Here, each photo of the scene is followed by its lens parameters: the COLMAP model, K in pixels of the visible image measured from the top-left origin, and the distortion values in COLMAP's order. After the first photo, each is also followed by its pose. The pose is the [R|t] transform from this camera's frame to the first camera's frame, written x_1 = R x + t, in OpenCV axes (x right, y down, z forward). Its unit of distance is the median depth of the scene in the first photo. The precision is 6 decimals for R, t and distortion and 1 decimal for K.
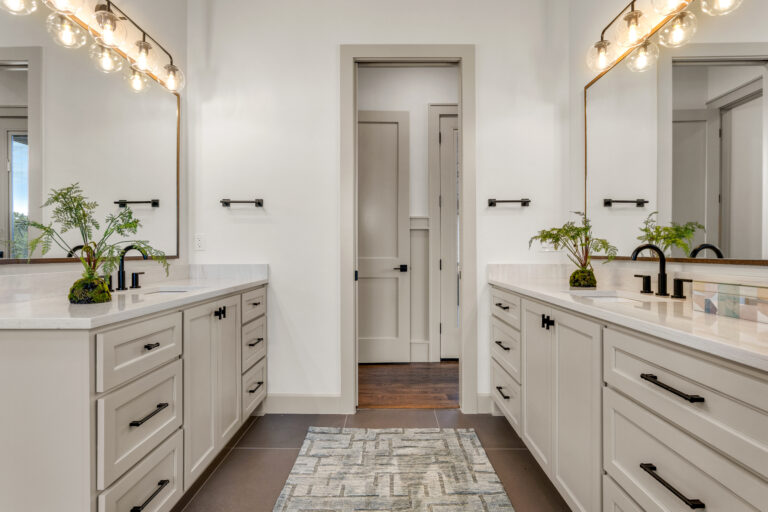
lens RADIAL K [[412.4, 0, 386.1], [0, 412.4, 257.5], [0, 0, 1]] dist [-0.013709, 0.001668]
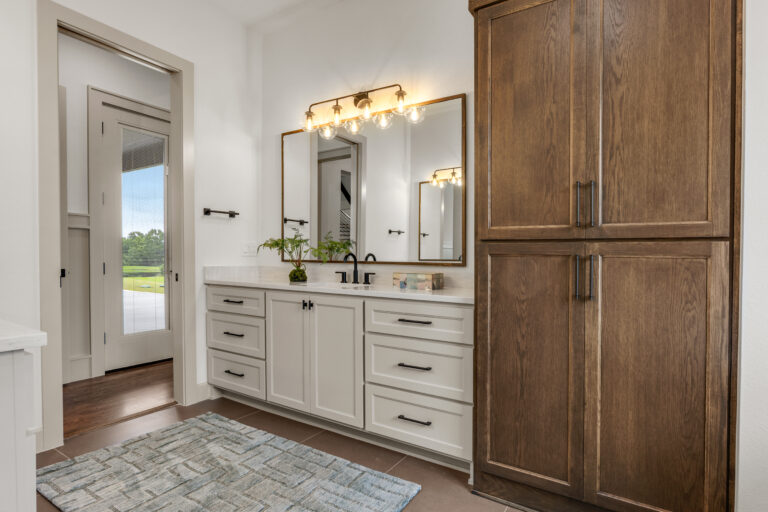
lens RADIAL K [[405.8, 0, 384.3], [0, 405.8, 267.4], [0, 0, 1]] dist [0.000587, 0.000861]
pose [[0.542704, -0.011451, 0.839846, -0.519059], [-0.001475, 0.999893, 0.014586, 0.001788], [-0.839923, -0.009155, 0.542628, -0.007304]]
